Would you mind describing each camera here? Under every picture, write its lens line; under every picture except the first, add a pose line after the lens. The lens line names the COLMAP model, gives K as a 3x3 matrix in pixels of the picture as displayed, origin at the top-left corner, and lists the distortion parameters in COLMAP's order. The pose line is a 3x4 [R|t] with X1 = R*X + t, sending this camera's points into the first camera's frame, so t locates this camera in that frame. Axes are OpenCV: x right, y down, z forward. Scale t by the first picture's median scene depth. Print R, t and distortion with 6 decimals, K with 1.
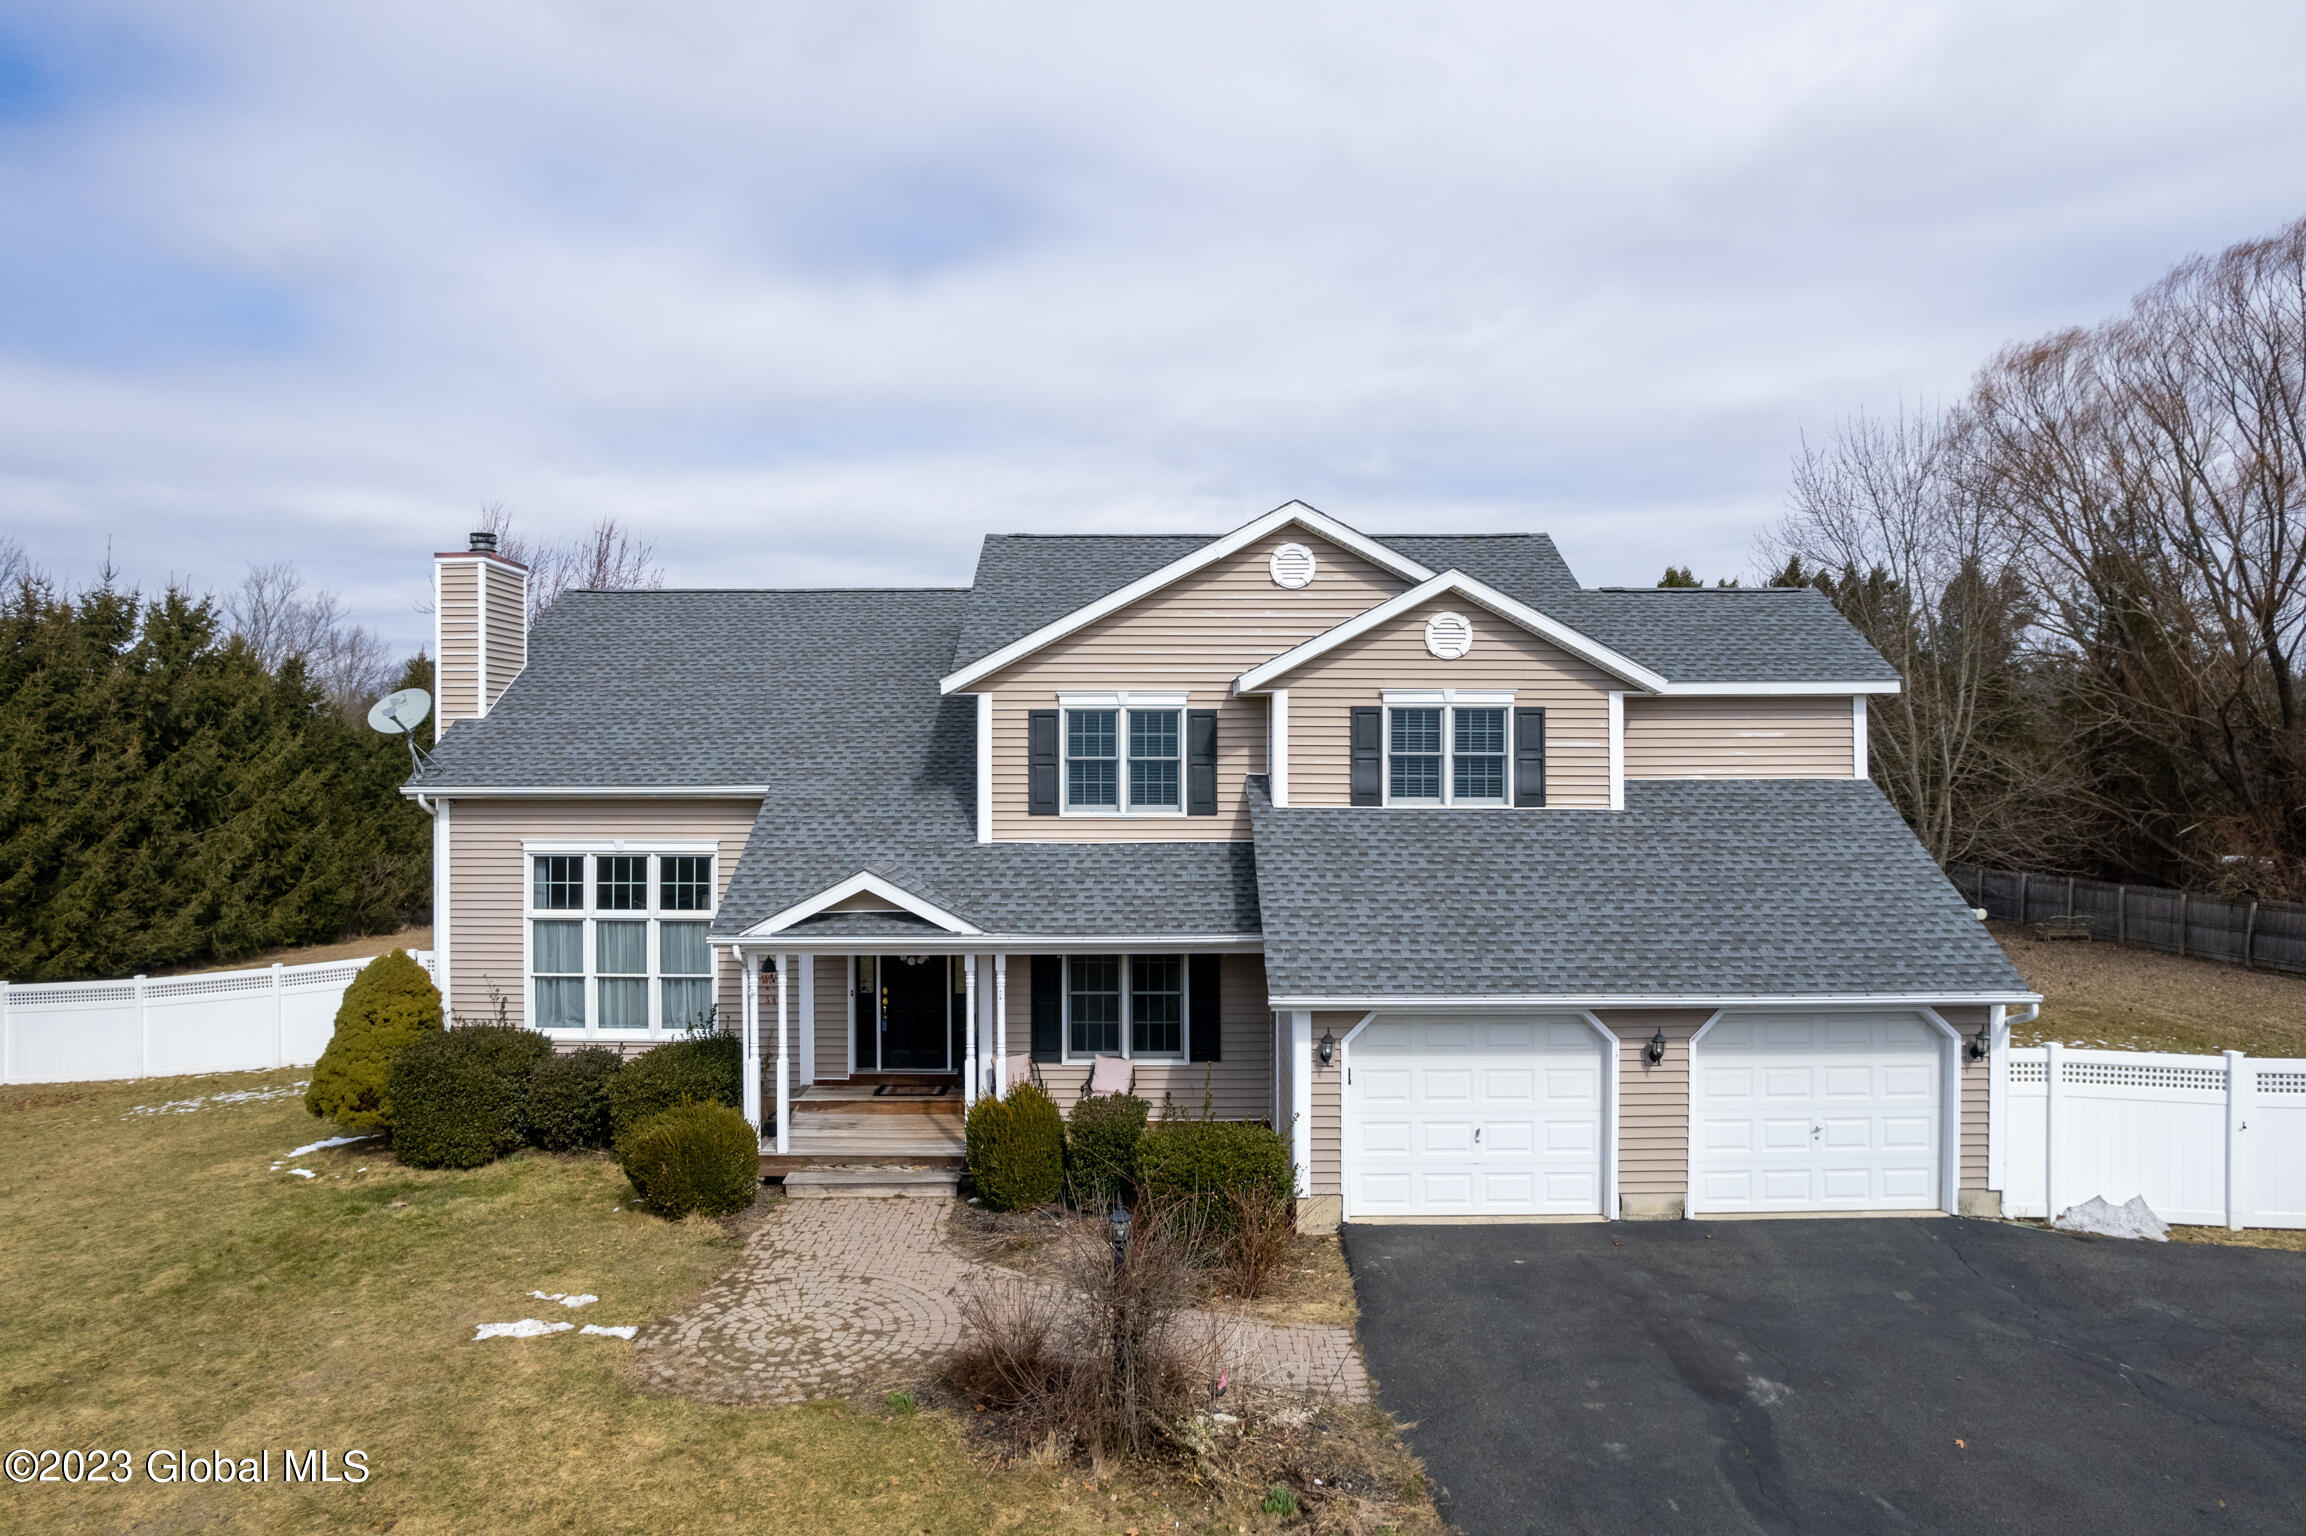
lens RADIAL K [[1505.9, 0, 1144.9], [0, 1505.9, 757.1], [0, 0, 1]] dist [-0.028432, 0.017336]
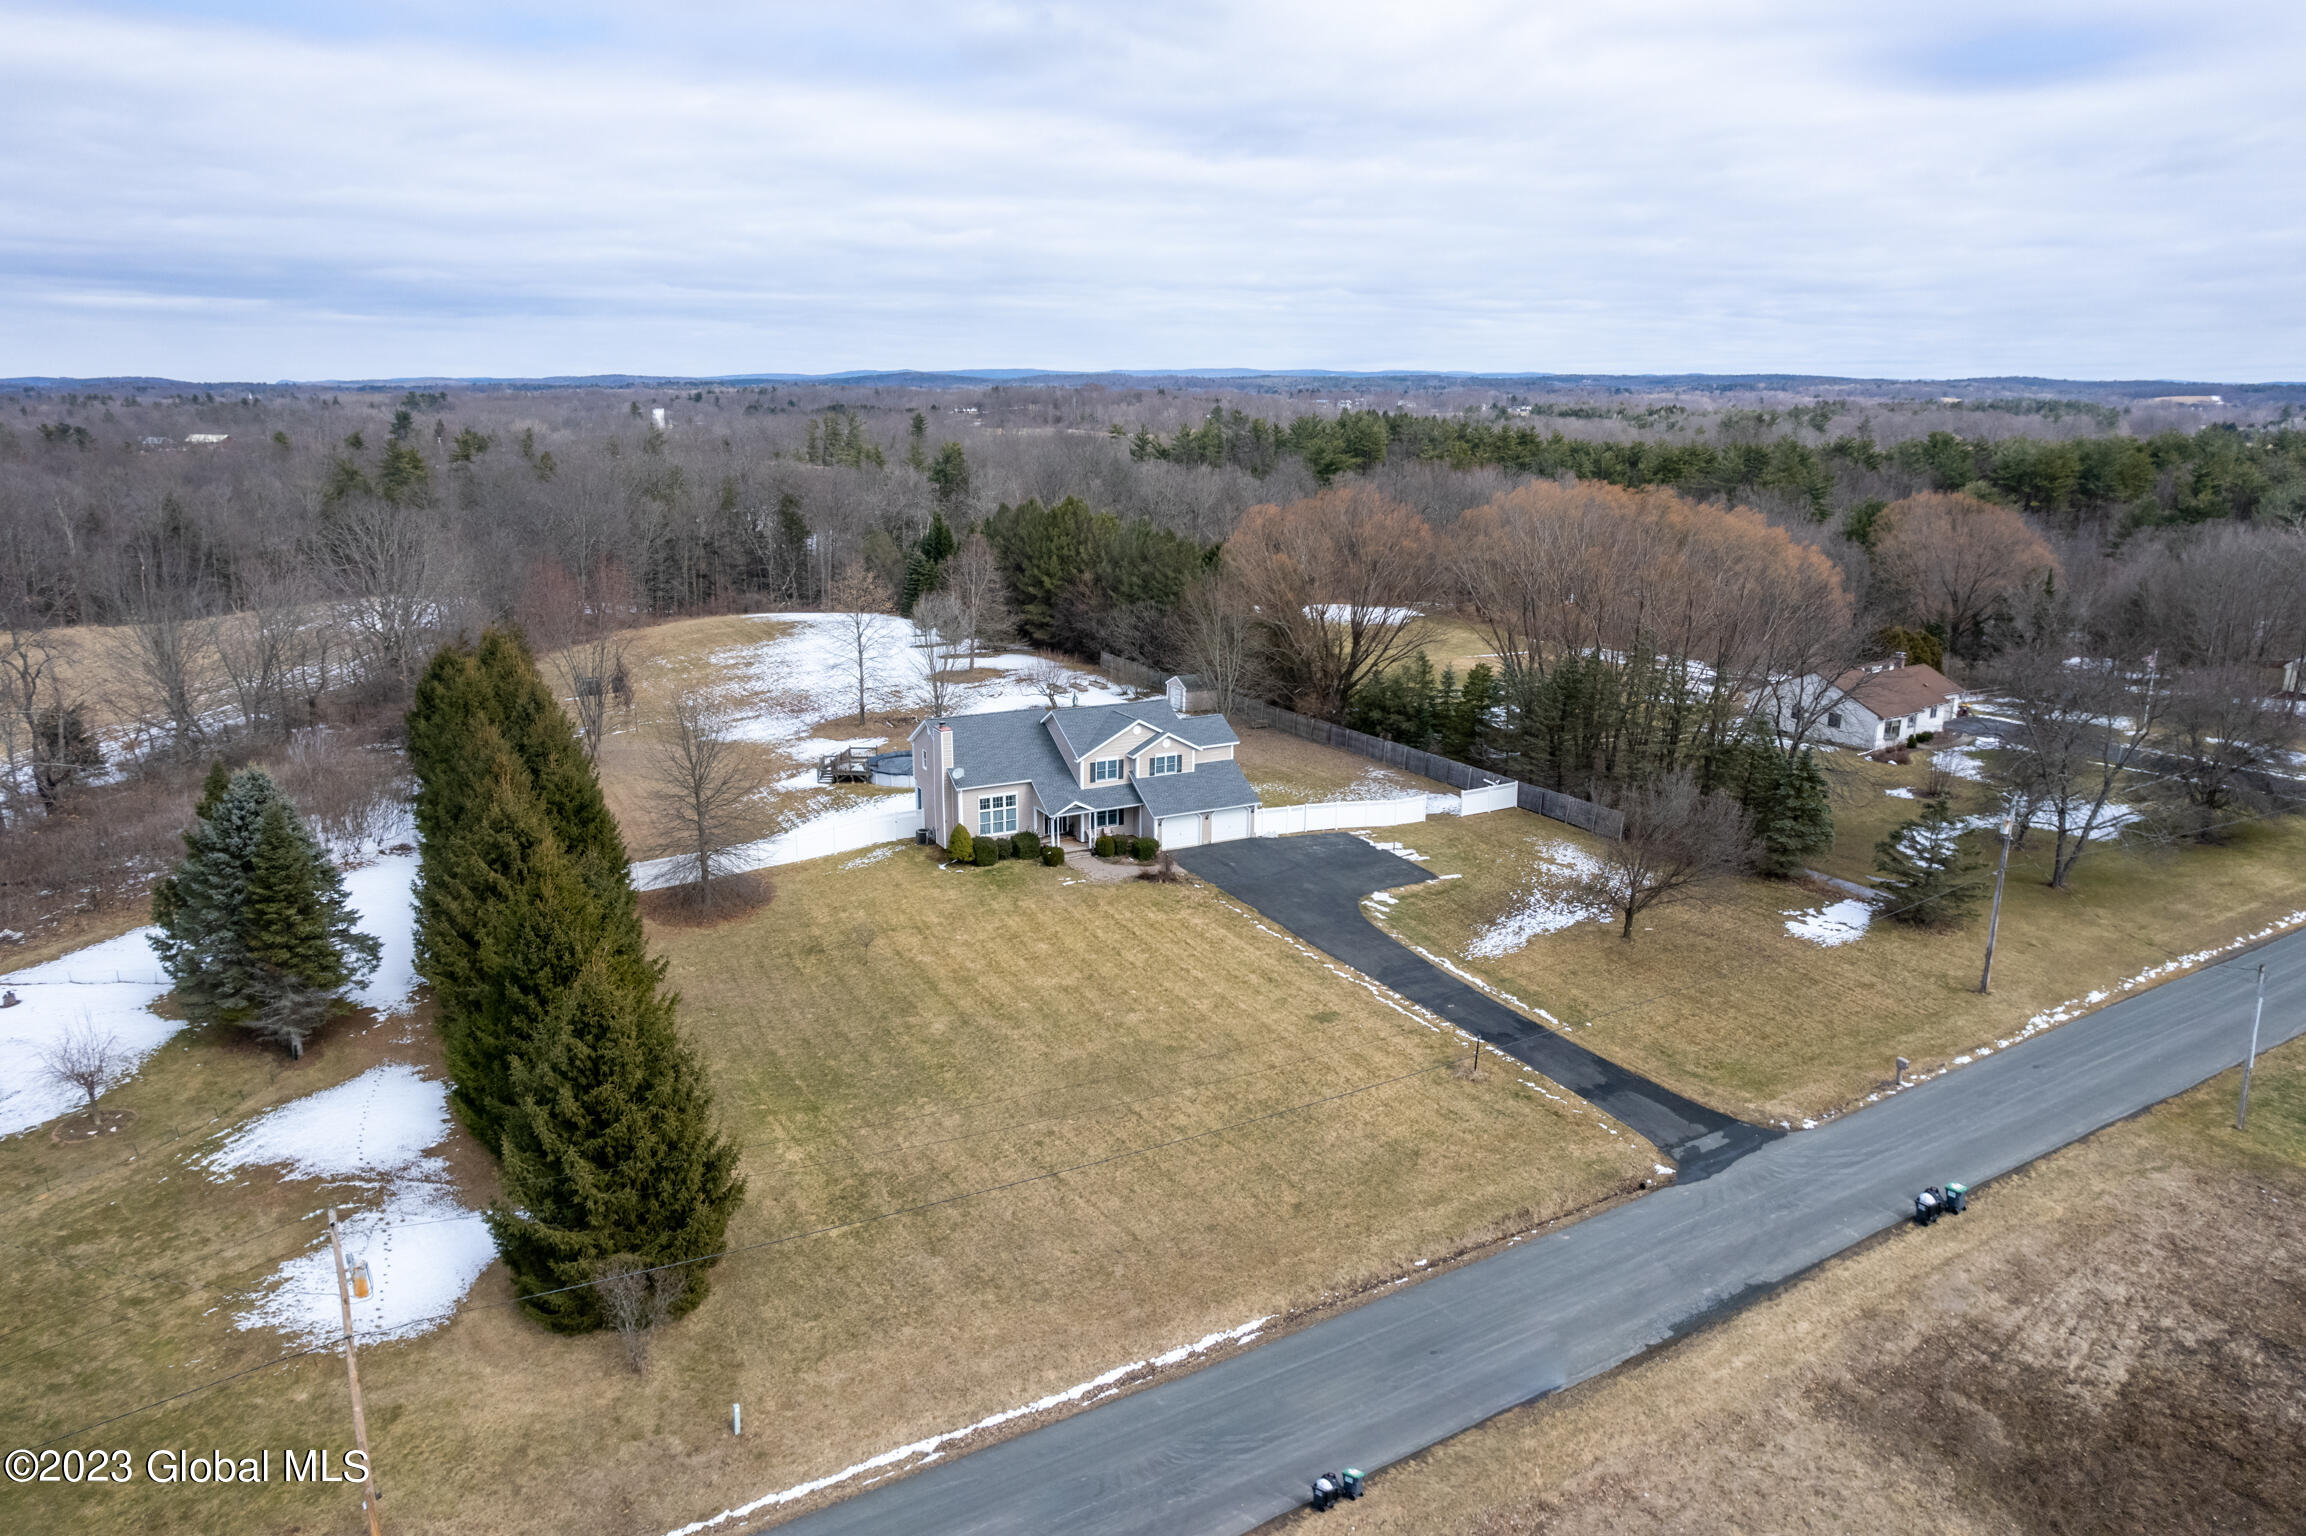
lens RADIAL K [[1505.9, 0, 1156.5], [0, 1505.9, 767.2], [0, 0, 1]] dist [-0.028432, 0.017336]
pose [[0.882008, -0.107080, 0.458906, -2.199952], [-0.005533, 0.971420, 0.237303, -1.216917], [-0.471201, -0.211842, 0.856208, -3.433850]]
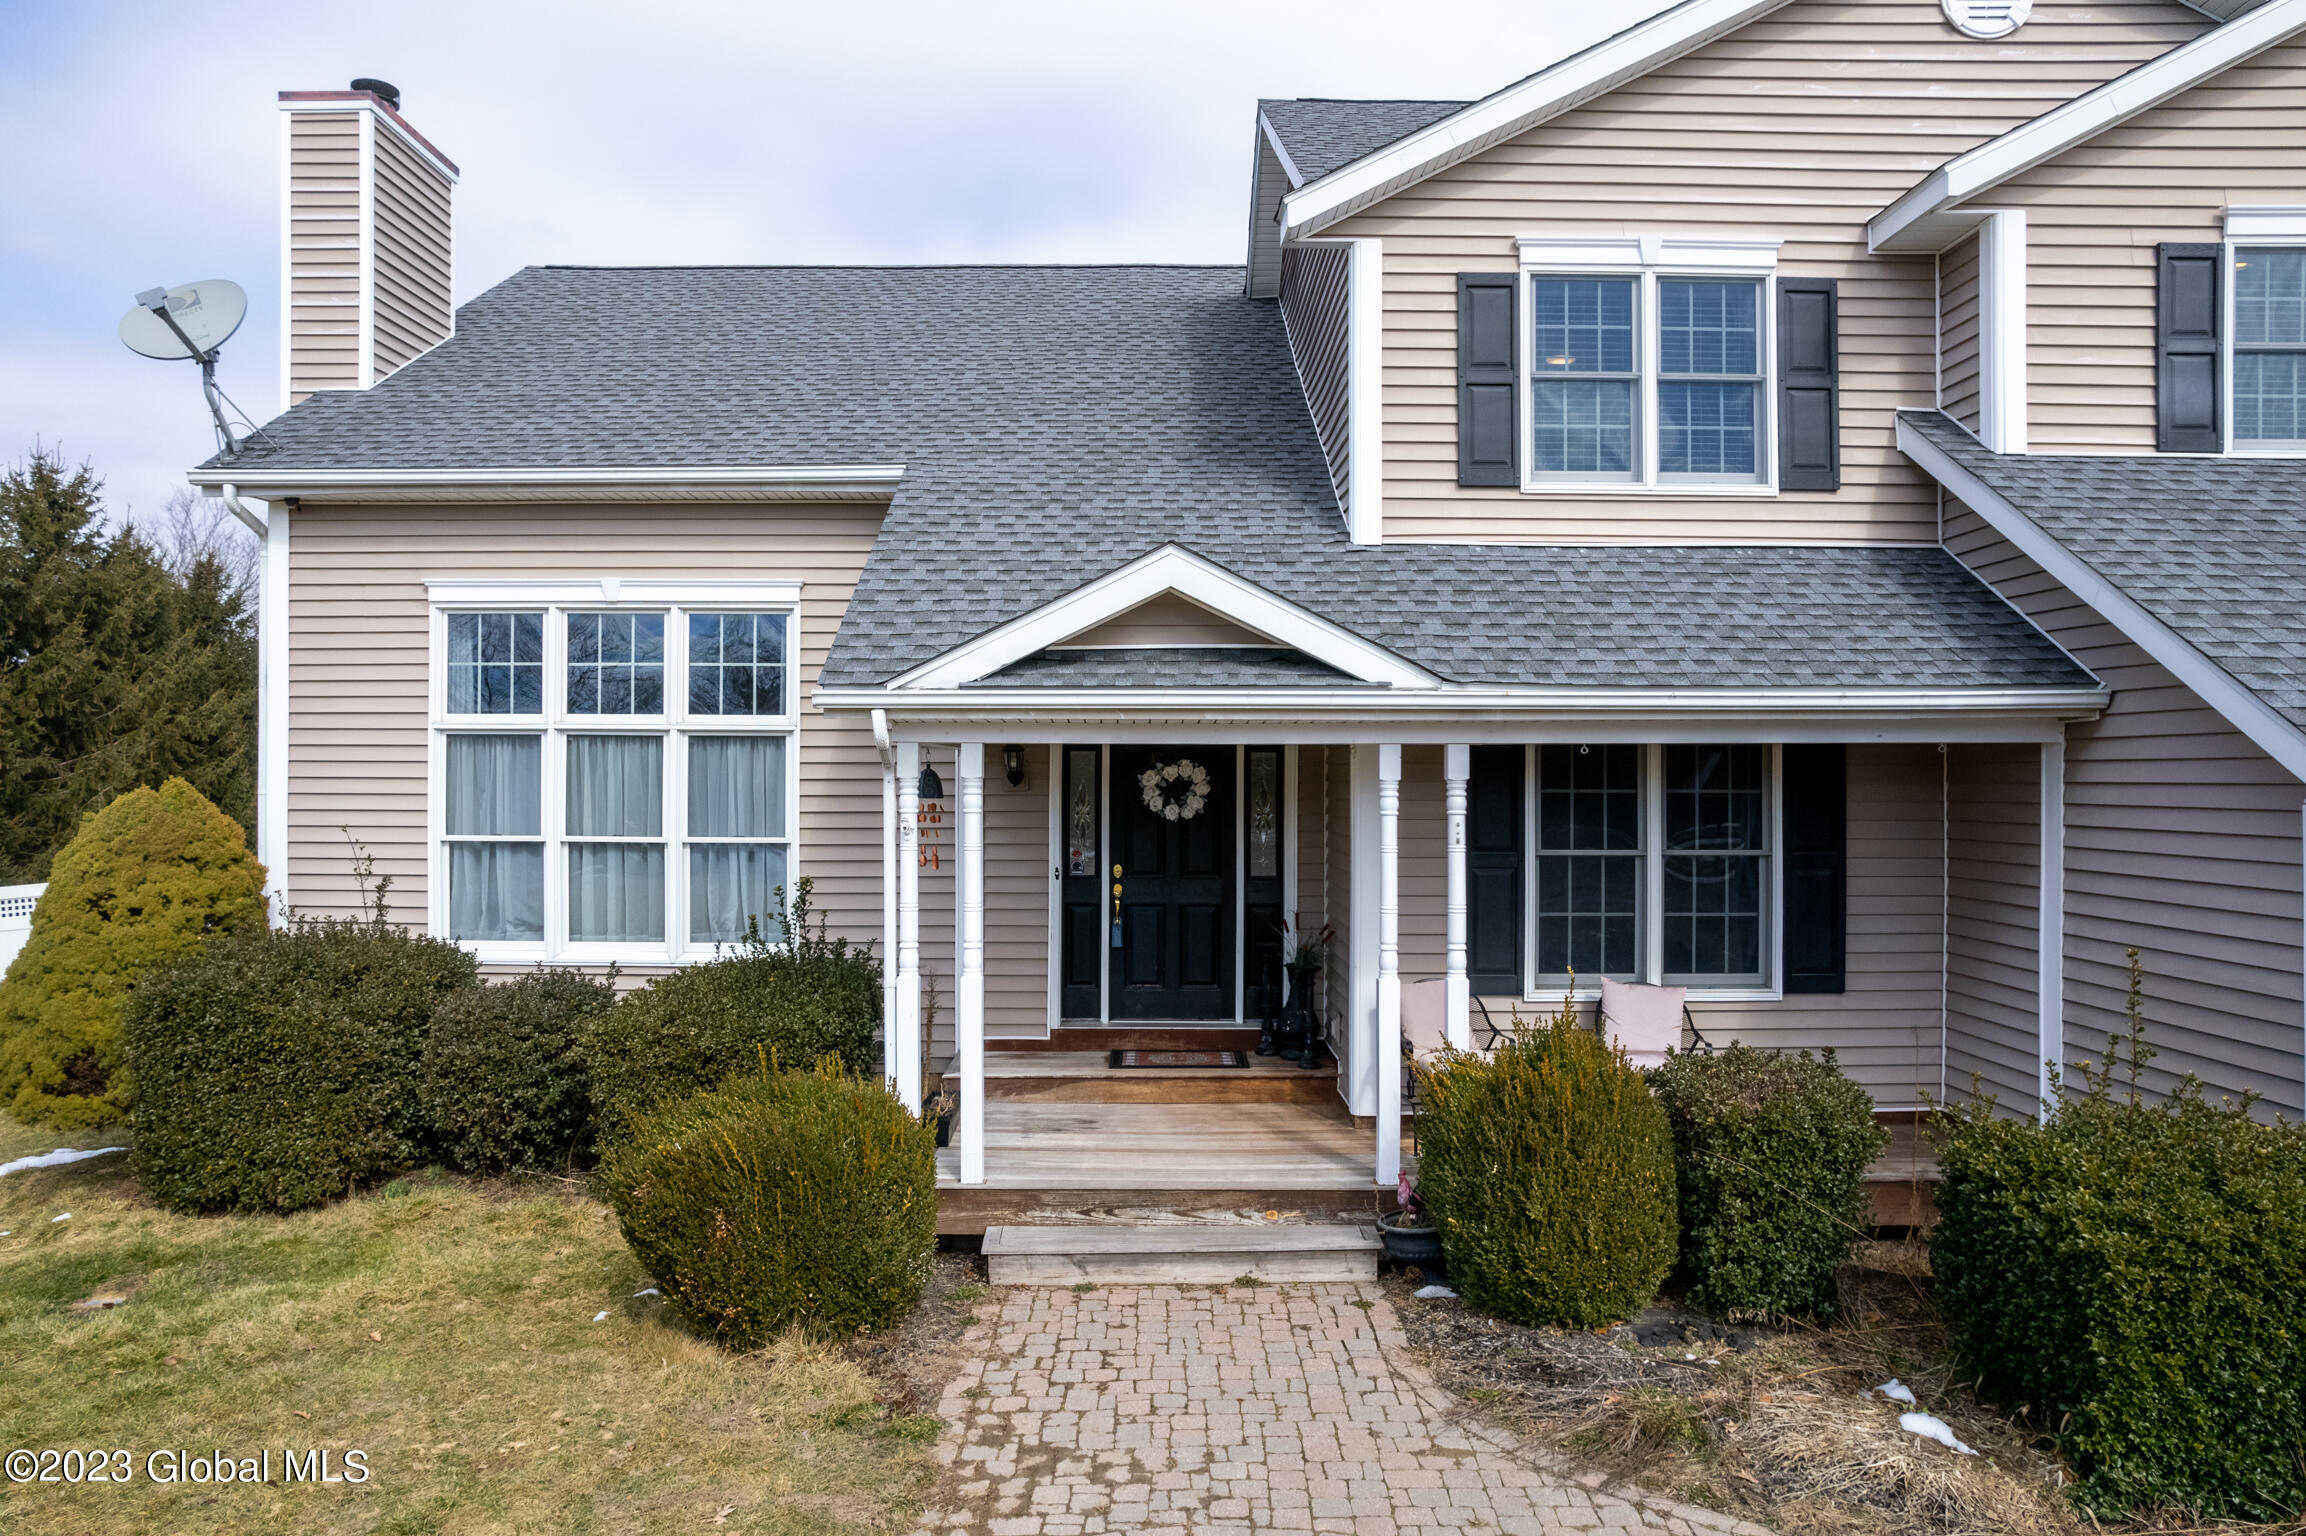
lens RADIAL K [[1505.9, 0, 1157.5], [0, 1505.9, 769.0], [0, 0, 1]] dist [-0.028432, 0.017336]
pose [[0.999889, 0.004684, 0.014174, -0.180833], [-0.004653, 0.999987, -0.002257, 0.131350], [-0.014185, 0.002191, 0.999897, 0.513617]]
